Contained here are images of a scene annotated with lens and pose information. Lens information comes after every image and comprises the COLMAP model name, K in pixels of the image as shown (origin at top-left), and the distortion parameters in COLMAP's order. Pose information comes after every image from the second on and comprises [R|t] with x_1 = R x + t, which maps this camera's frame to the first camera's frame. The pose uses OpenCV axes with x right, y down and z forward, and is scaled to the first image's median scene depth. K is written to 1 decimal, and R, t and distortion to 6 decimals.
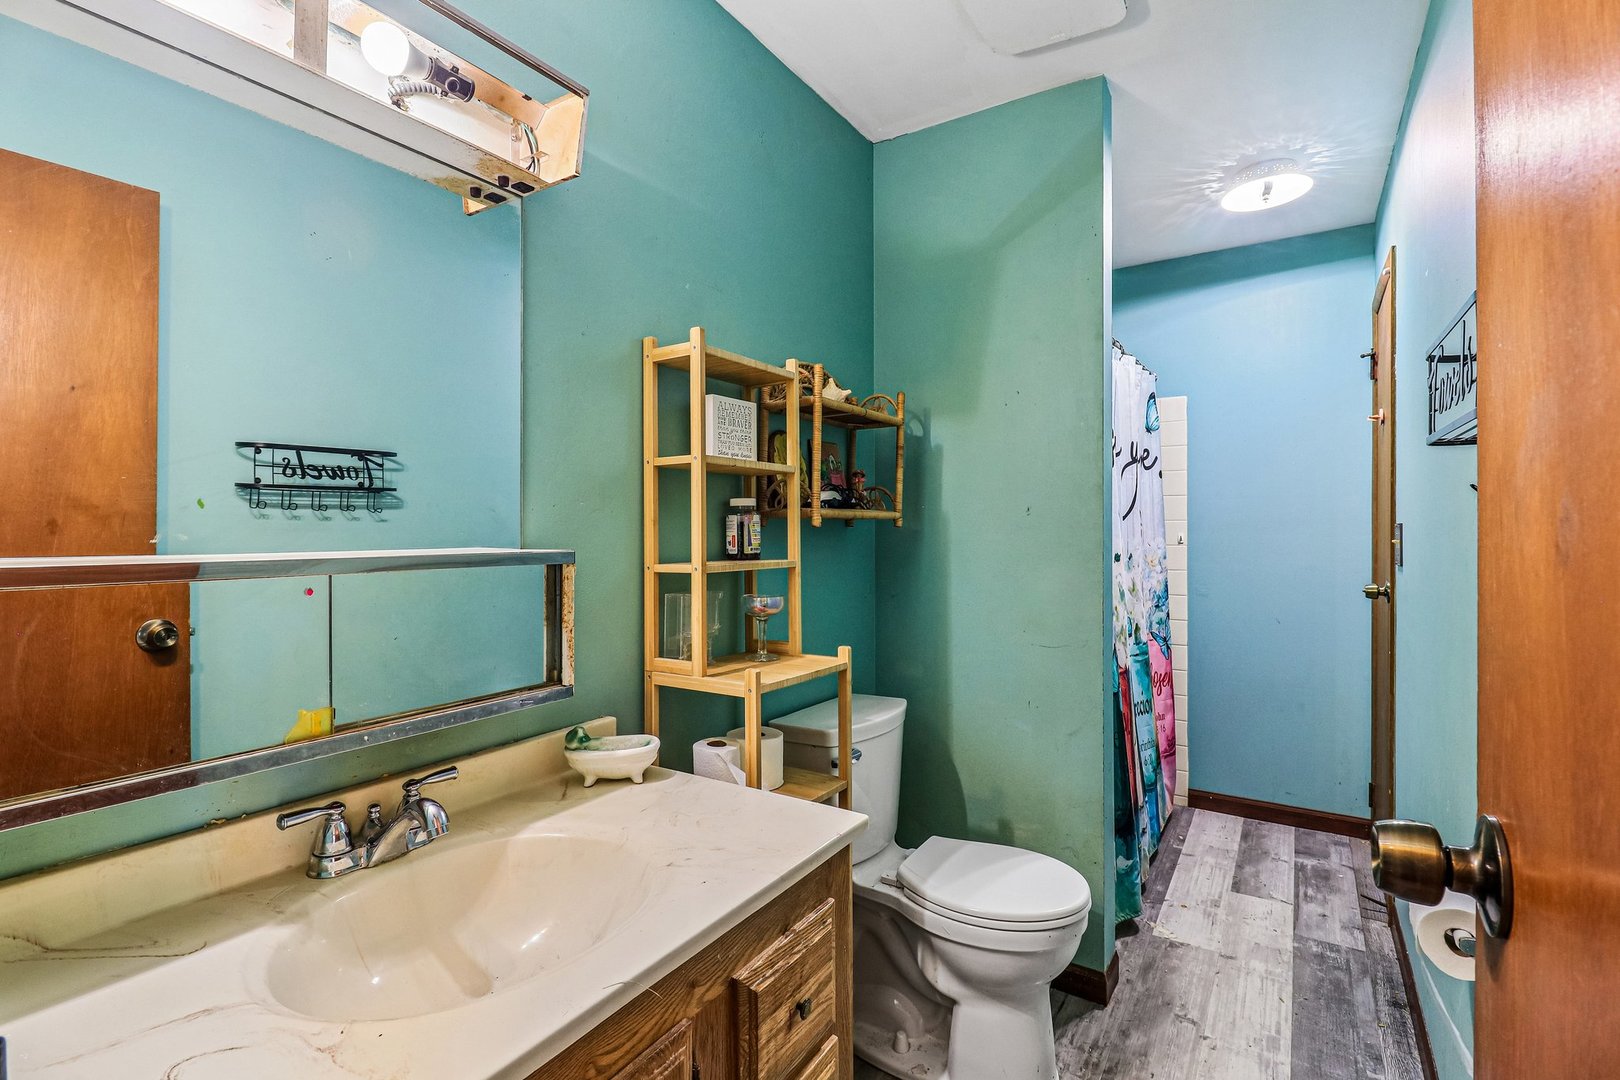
lens RADIAL K [[759.1, 0, 814.0], [0, 759.1, 539.3], [0, 0, 1]] dist [0.010570, -0.013355]
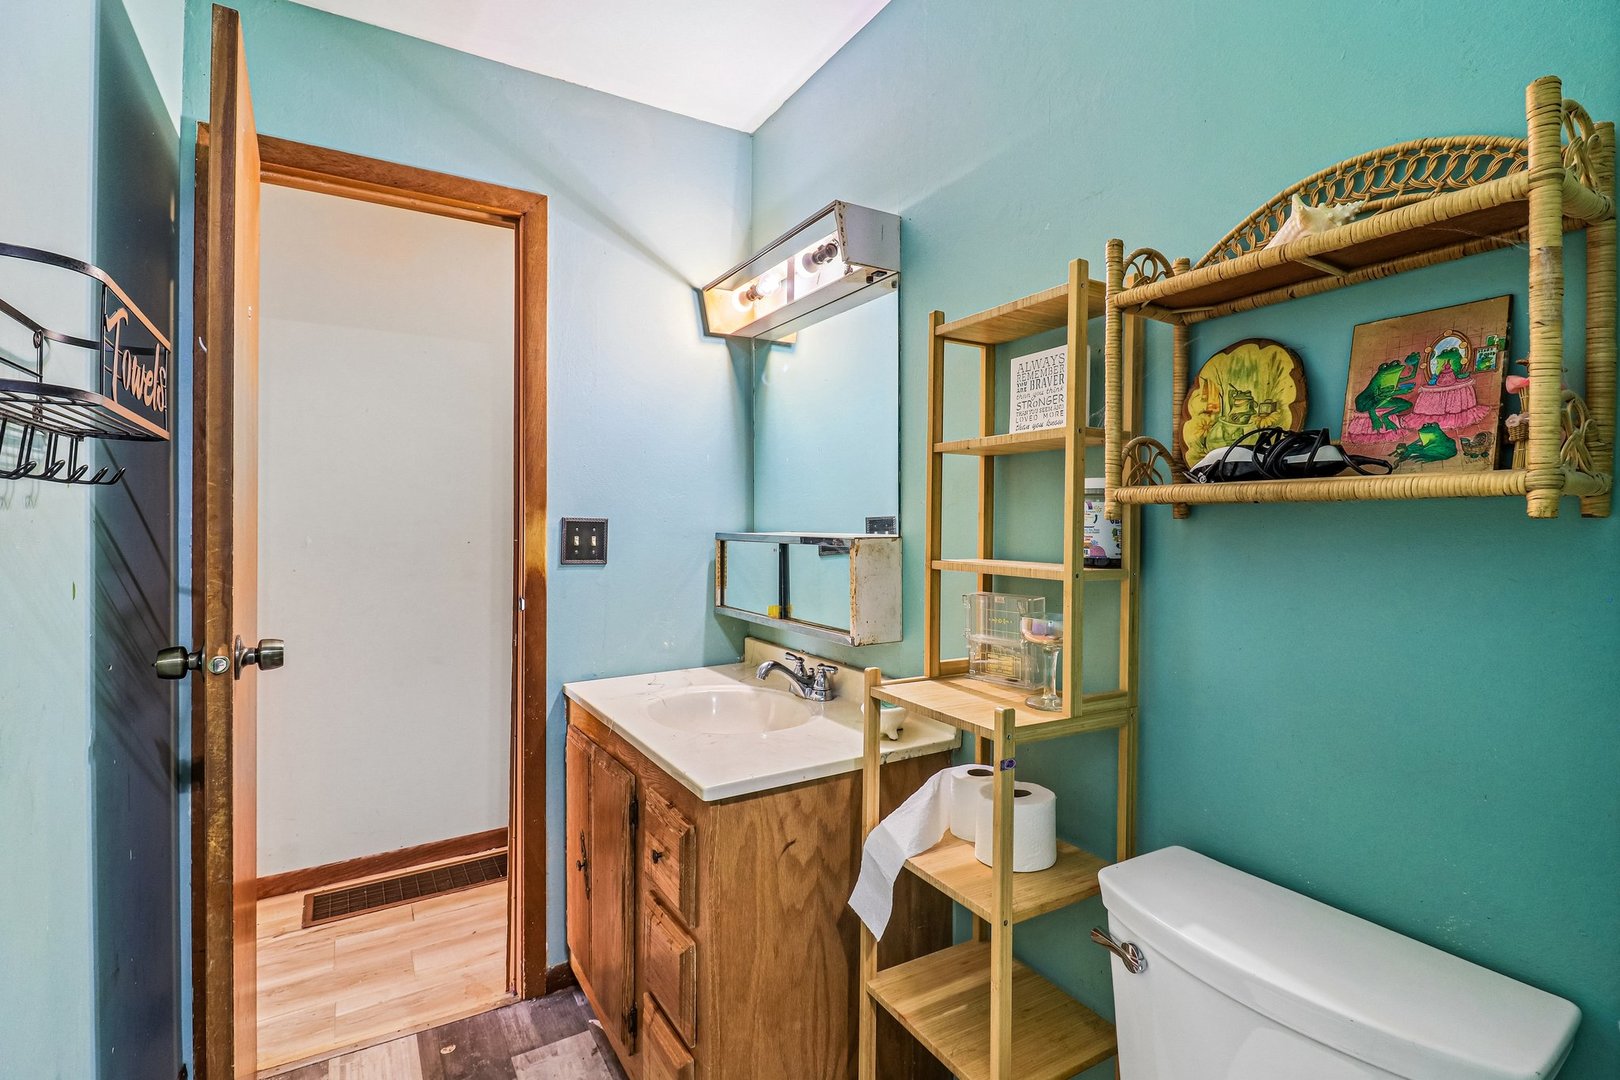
lens RADIAL K [[759.1, 0, 814.0], [0, 759.1, 539.3], [0, 0, 1]] dist [0.010570, -0.013355]
pose [[-0.446869, 0.014967, -0.894474, 0.671427], [-0.018335, 0.999497, 0.025884, -0.013100], [0.894412, 0.027967, -0.446370, 1.132586]]
